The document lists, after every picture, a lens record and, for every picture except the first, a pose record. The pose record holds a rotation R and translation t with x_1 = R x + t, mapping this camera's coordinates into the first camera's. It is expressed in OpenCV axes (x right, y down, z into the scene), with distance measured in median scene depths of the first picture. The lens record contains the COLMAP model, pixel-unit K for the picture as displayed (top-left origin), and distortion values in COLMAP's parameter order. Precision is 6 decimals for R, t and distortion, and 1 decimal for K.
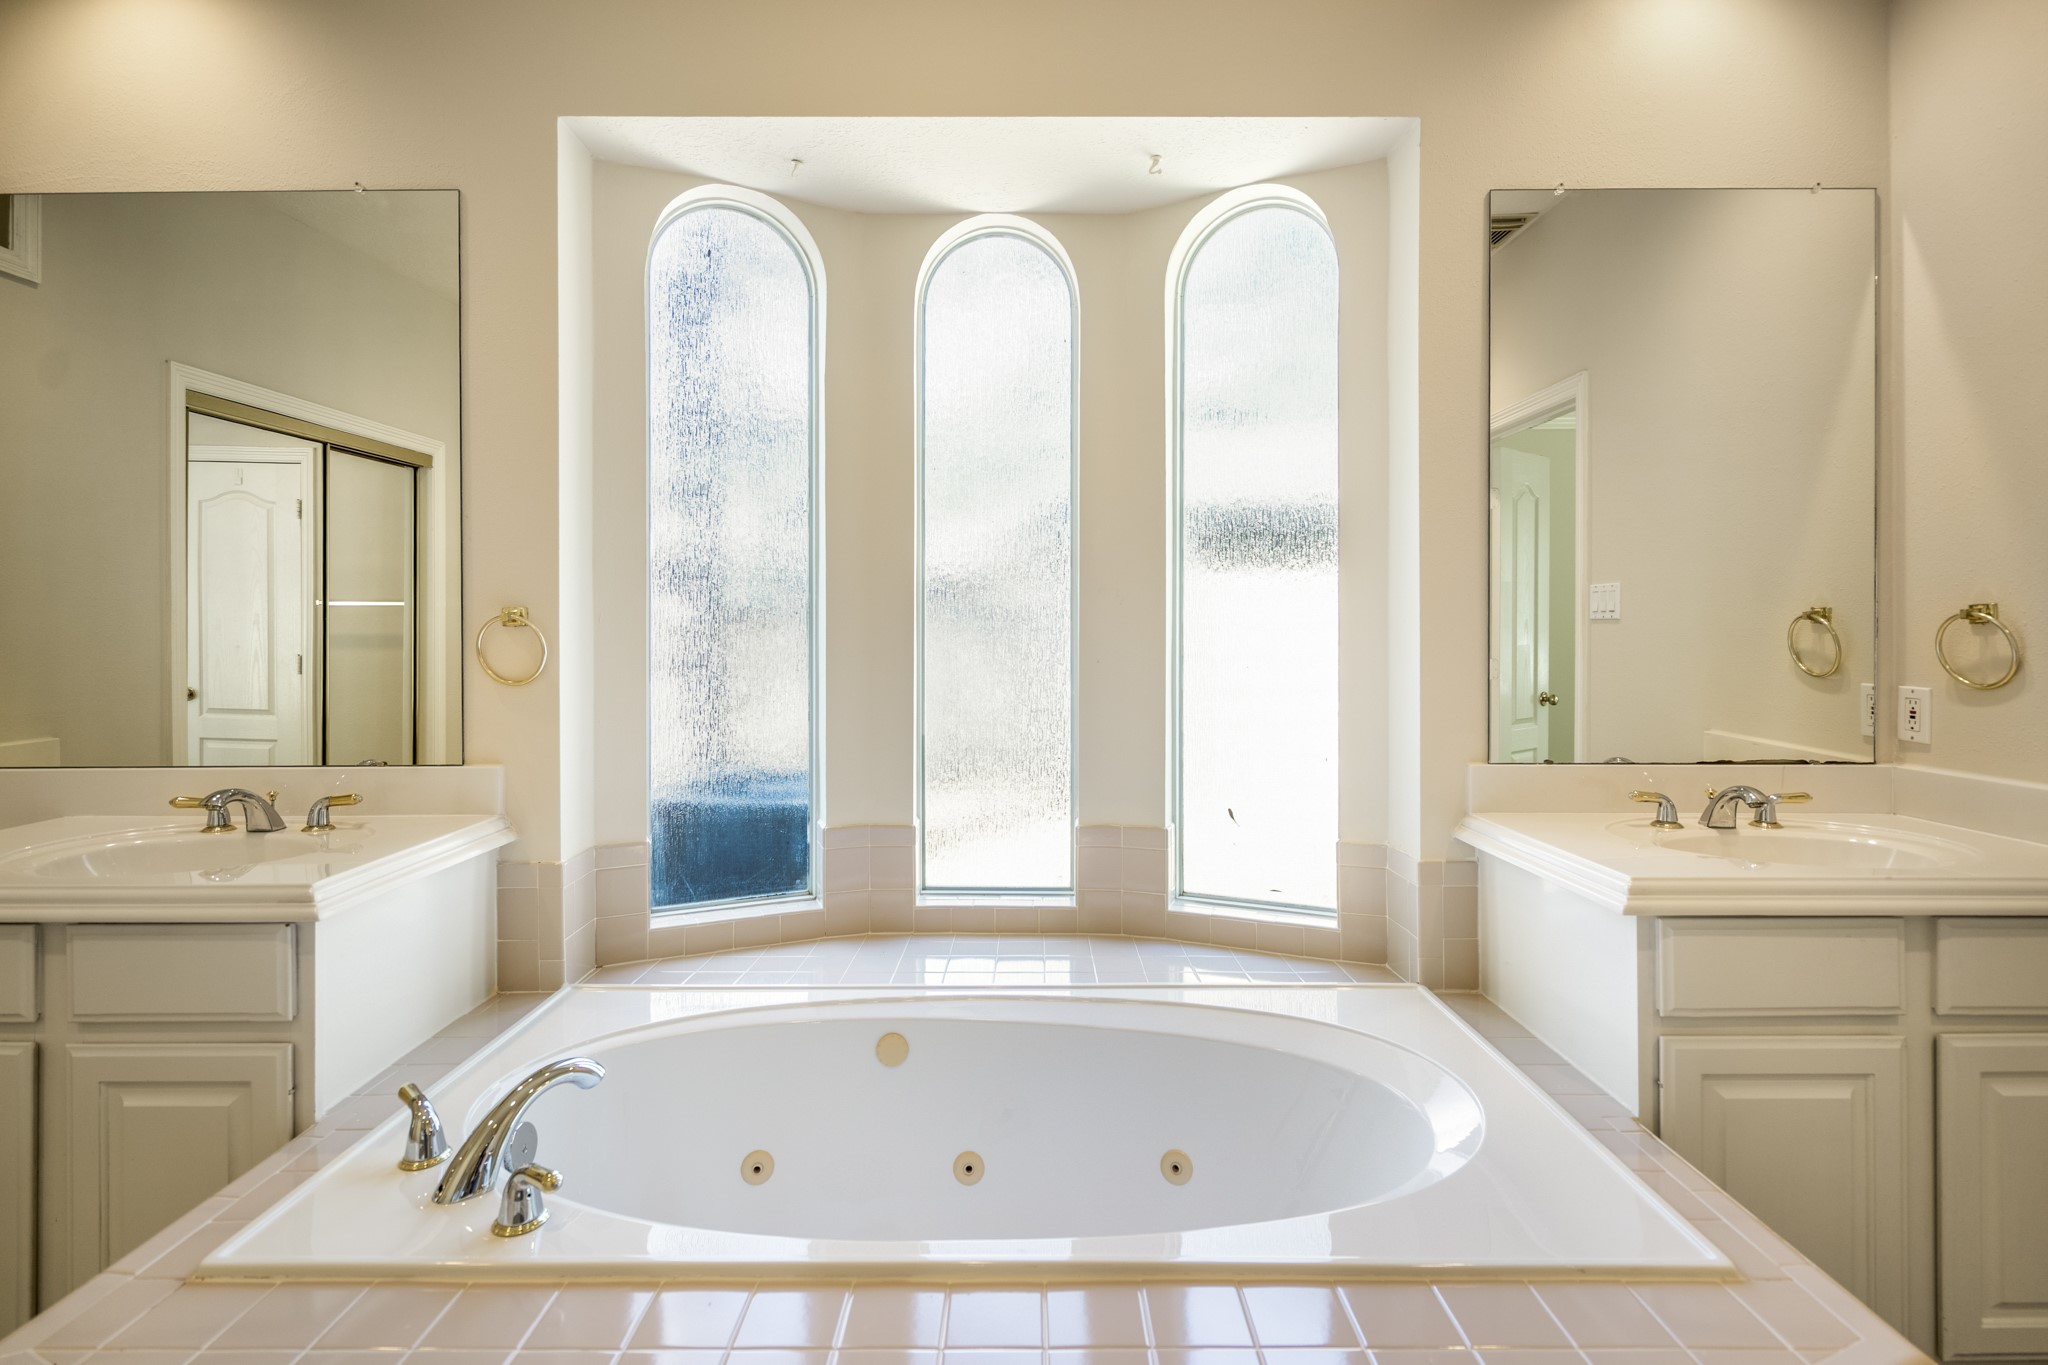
lens RADIAL K [[937.2, 0, 1026.2], [0, 937.2, 627.4], [0, 0, 1]] dist [-0.001588, -0.000247]
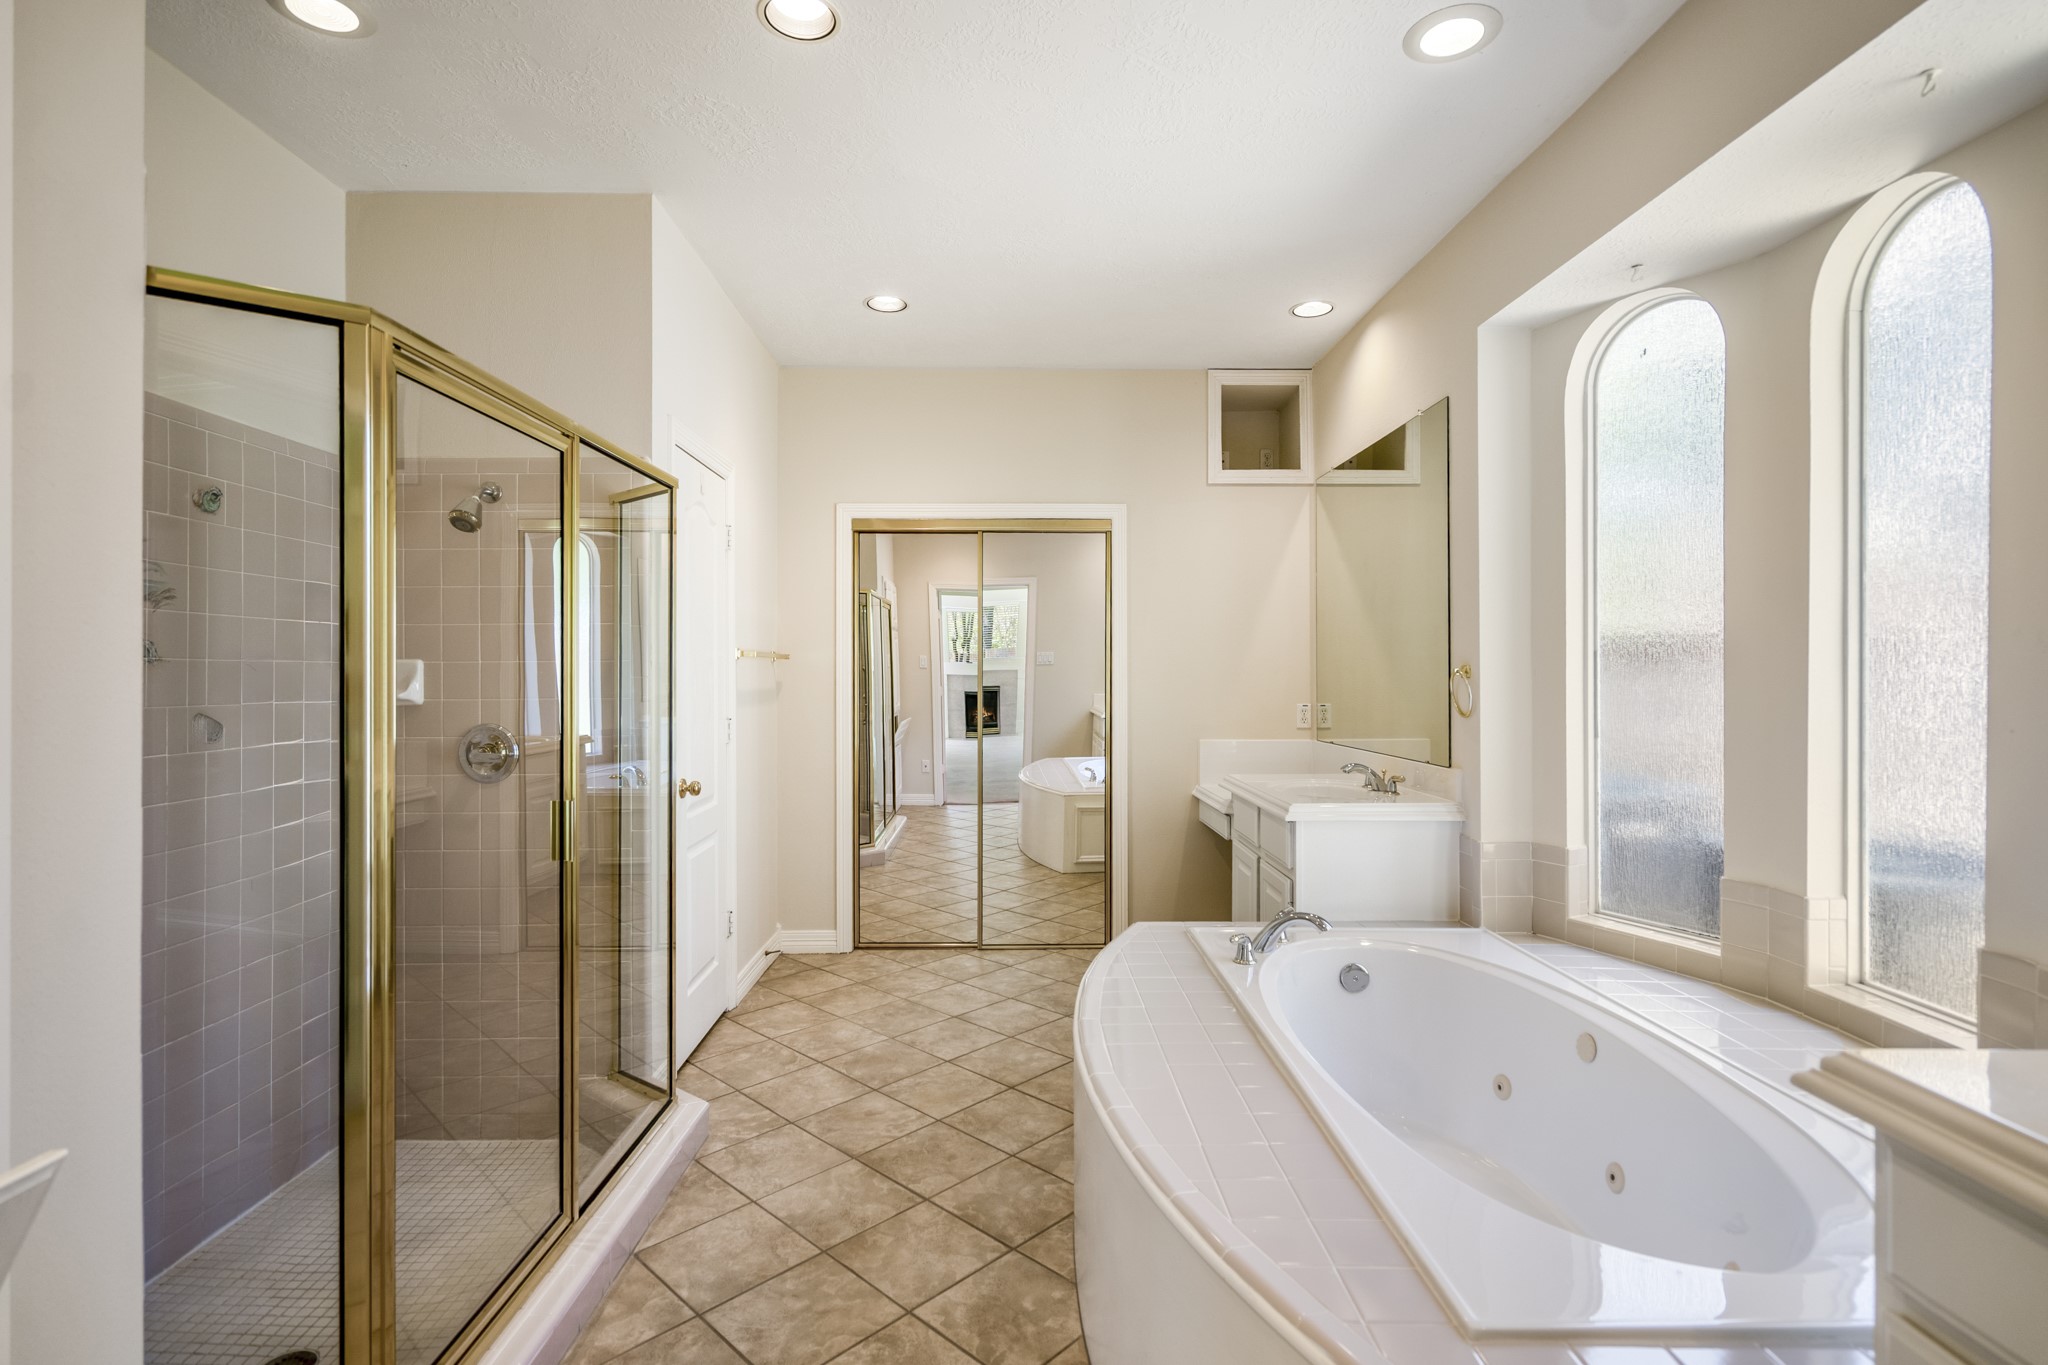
lens RADIAL K [[947.6, 0, 1024.0], [0, 947.6, 682.5], [0, 0, 1]] dist [-0.000853, -0.000155]
pose [[0.025961, 0.010303, -0.999610, 0.971969], [-0.004503, 0.999938, 0.010189, -0.006863], [0.999653, 0.004237, 0.026005, 0.260884]]
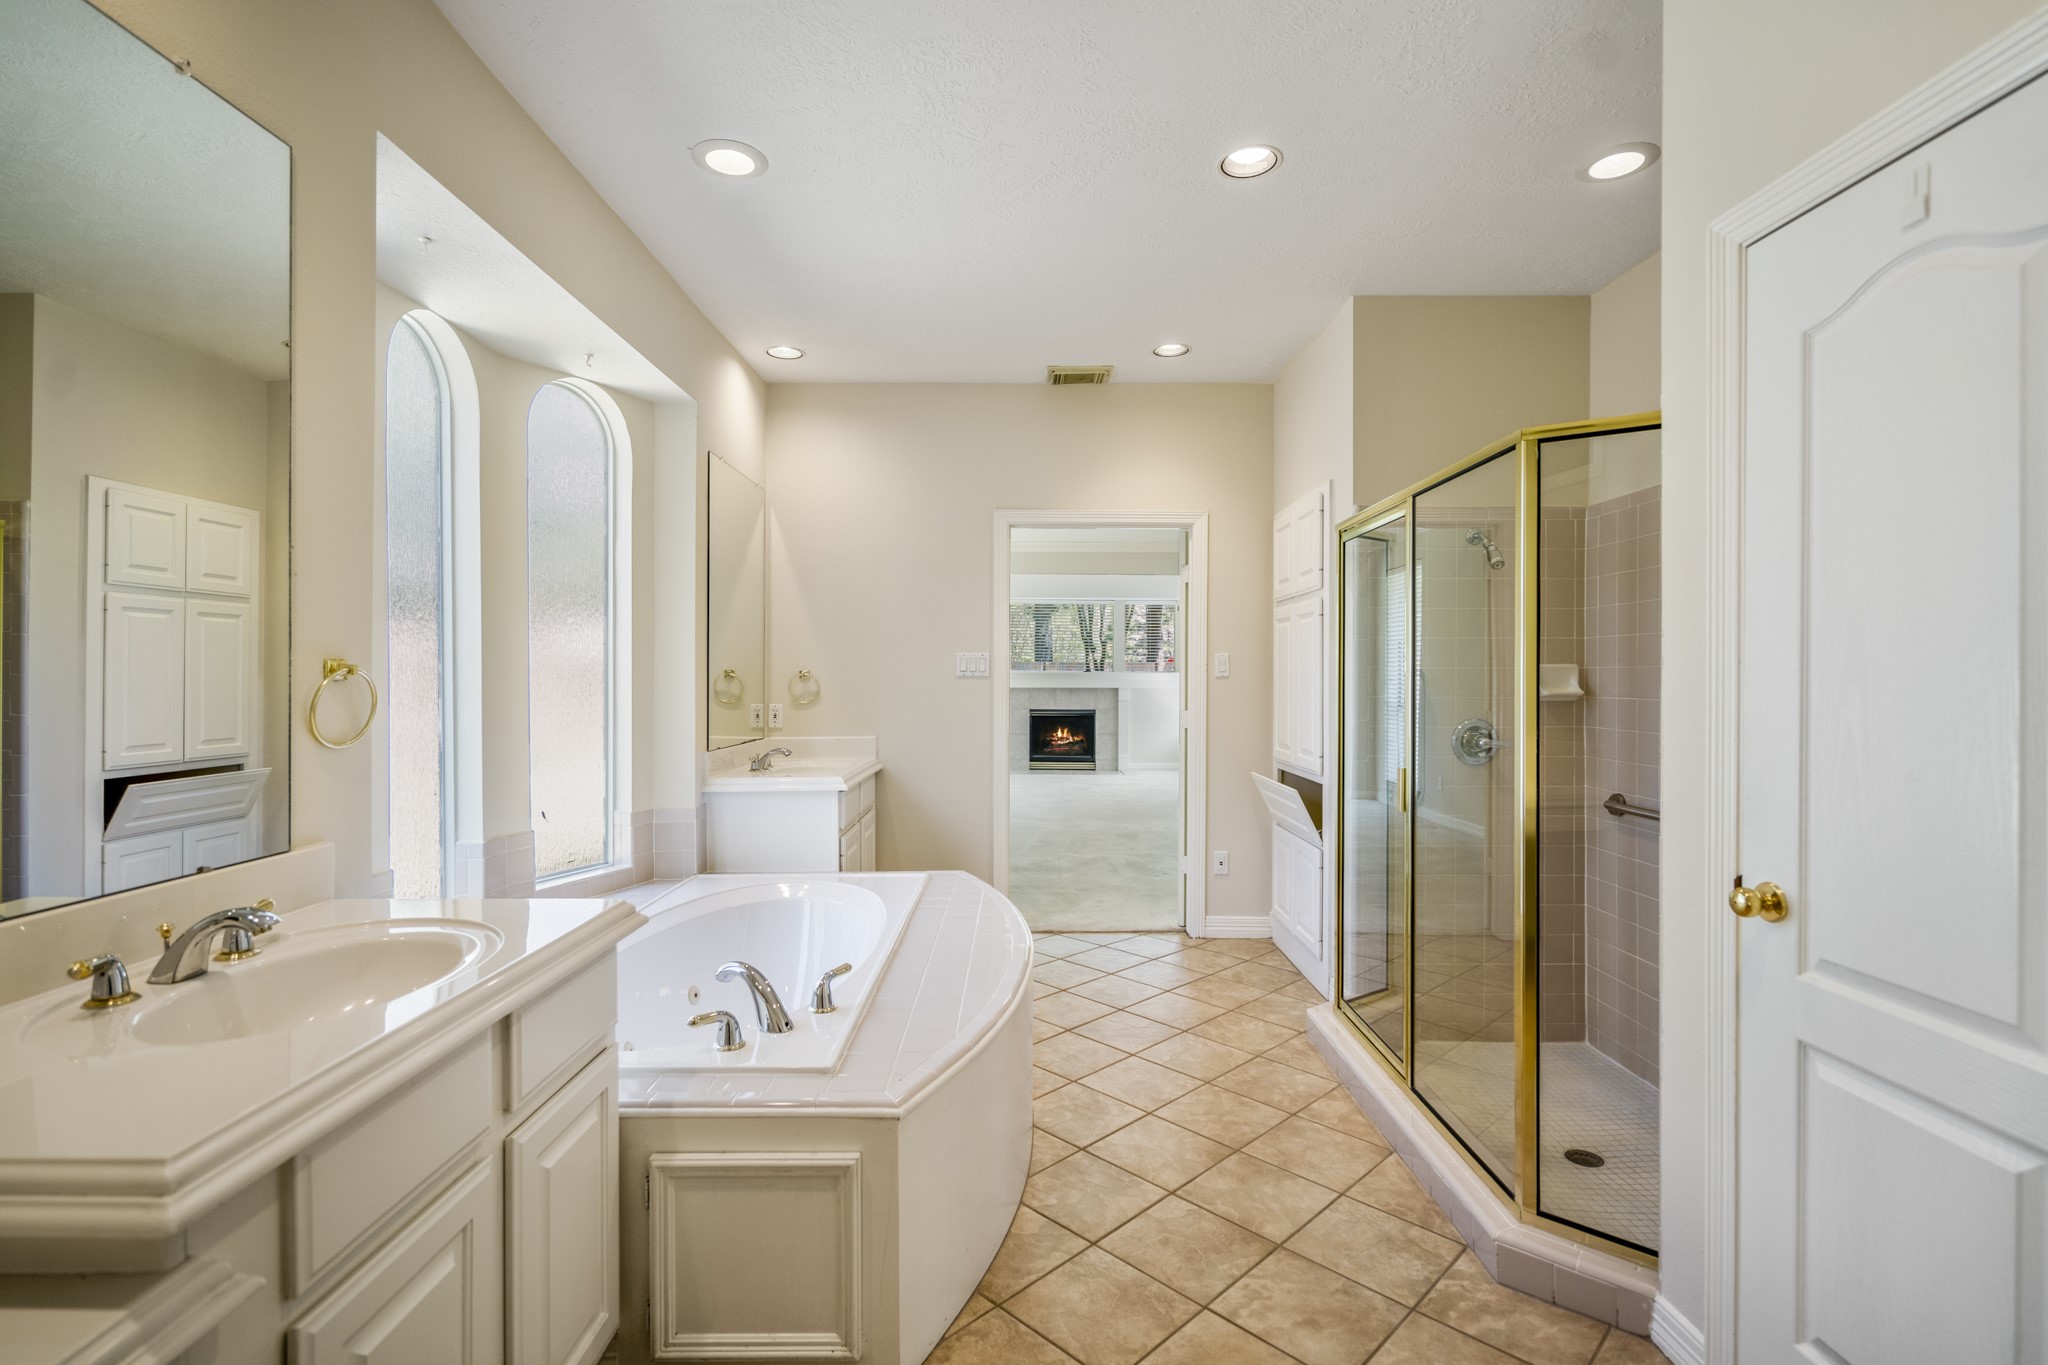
lens RADIAL K [[929.3, 0, 1017.5], [0, 929.3, 676.6], [0, 0, 1]] dist [0.000397, 0.000057]
pose [[-0.001495, 0.002411, 0.999996, -1.432675], [0.002140, 0.999995, -0.002408, -0.001311], [-0.999997, 0.002136, -0.001500, 0.371822]]
